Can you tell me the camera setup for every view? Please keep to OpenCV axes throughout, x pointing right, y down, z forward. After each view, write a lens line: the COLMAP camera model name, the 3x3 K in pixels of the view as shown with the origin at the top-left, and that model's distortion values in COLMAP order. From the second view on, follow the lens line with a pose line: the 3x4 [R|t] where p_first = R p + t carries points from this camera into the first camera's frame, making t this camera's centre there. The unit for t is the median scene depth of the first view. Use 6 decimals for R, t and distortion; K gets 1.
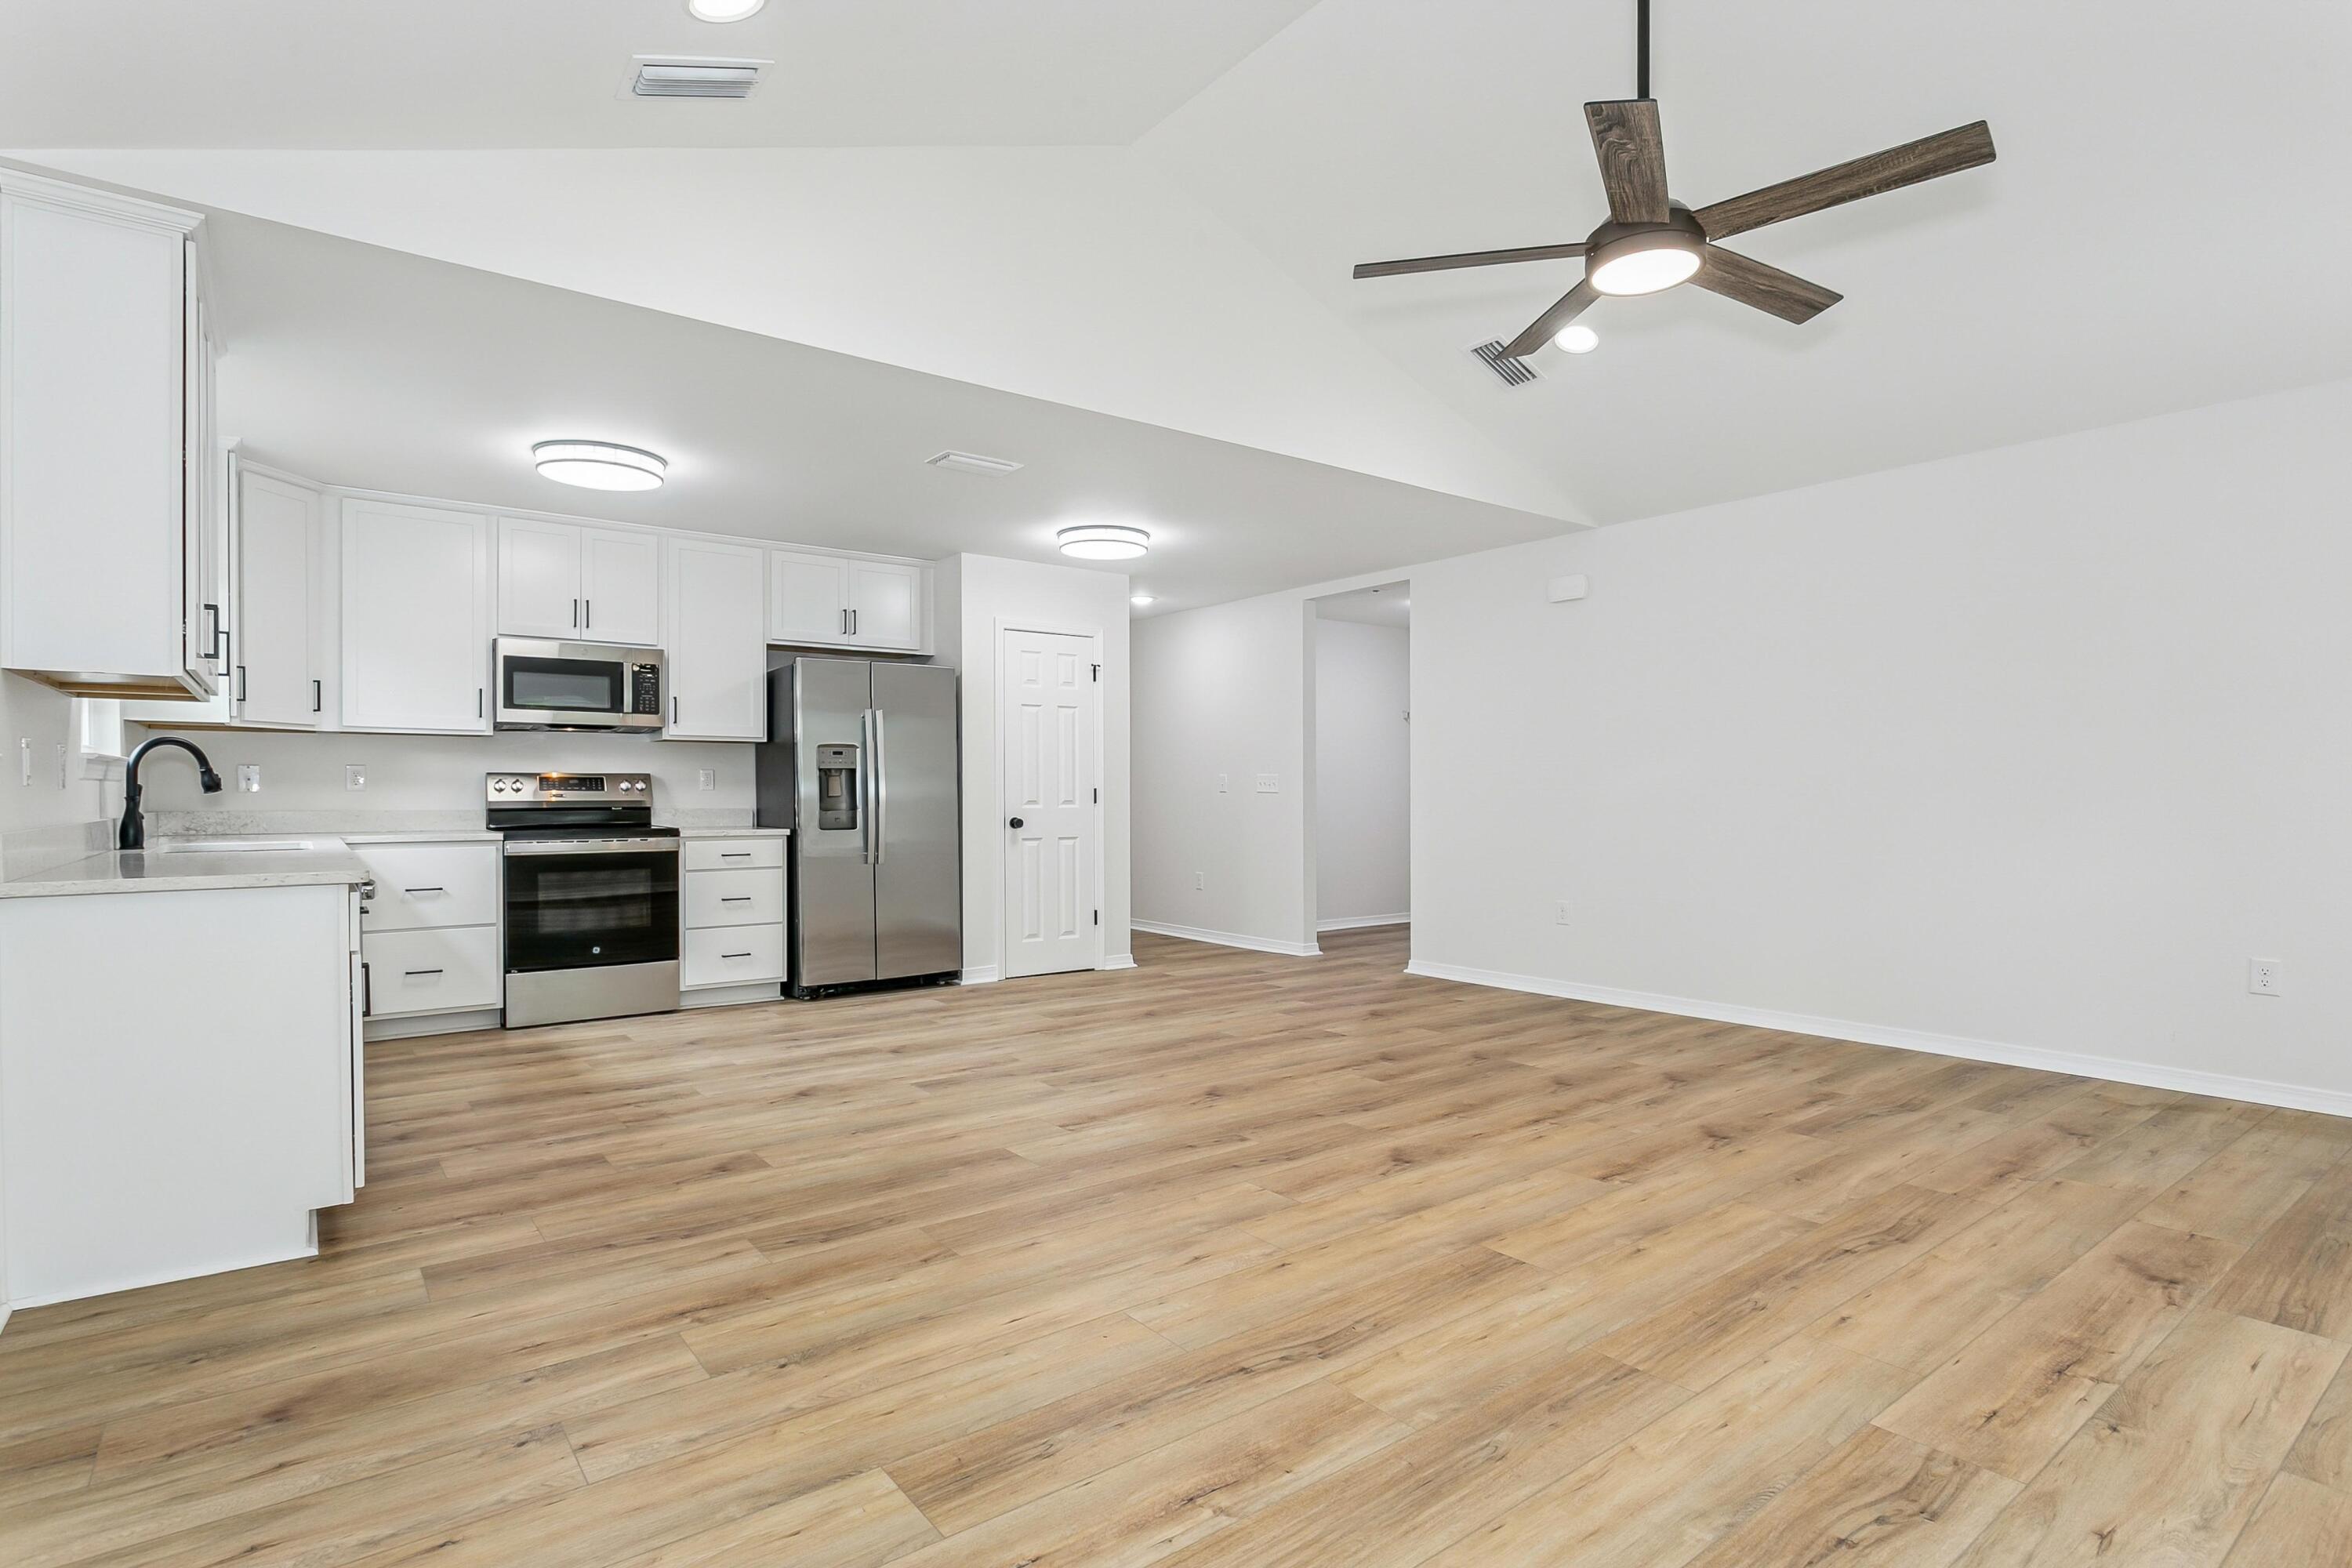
lens RADIAL K [[1173.3, 0, 1176.0], [0, 1173.3, 784.0], [0, 0, 1]] dist [-0.004857, 0.001056]
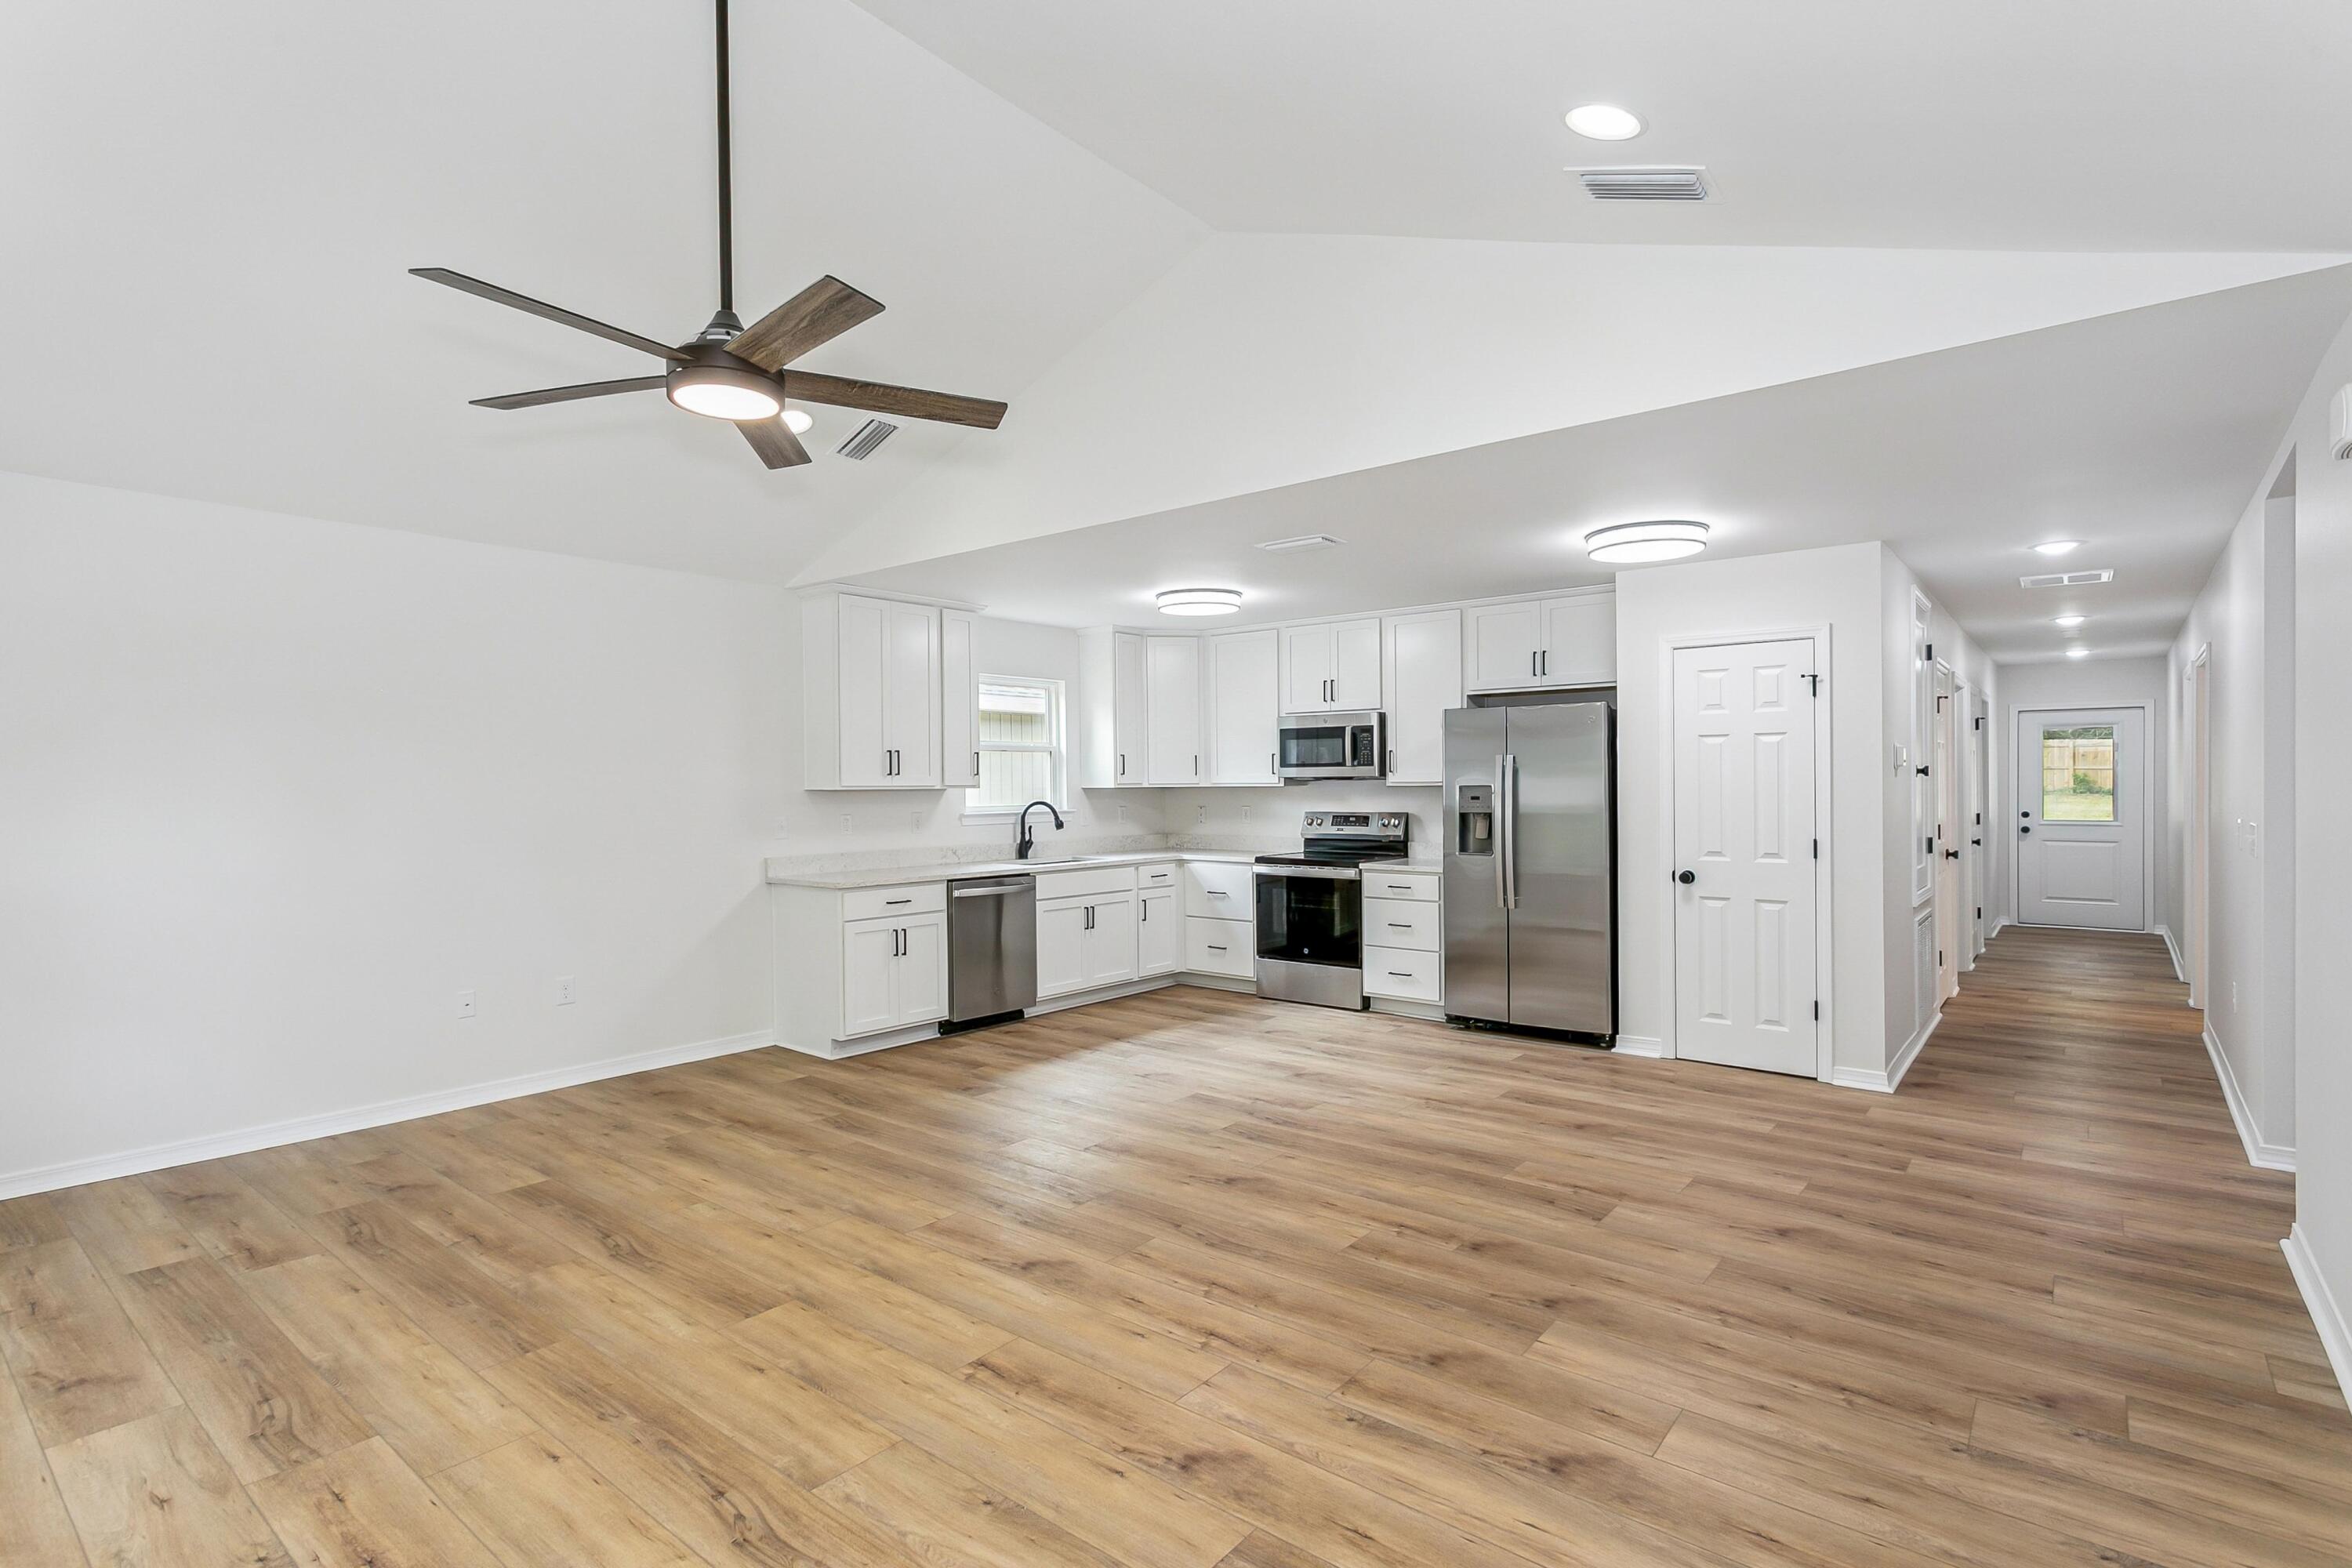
lens RADIAL K [[1132.2, 0, 1164.4], [0, 1132.2, 786.9], [0, 0, 1]] dist [0.000492, -0.000522]
pose [[0.227575, 0.003208, -0.973755, 0.756394], [0.012608, 0.999901, 0.006240, -0.055118], [0.973679, -0.013697, 0.227512, 0.599264]]
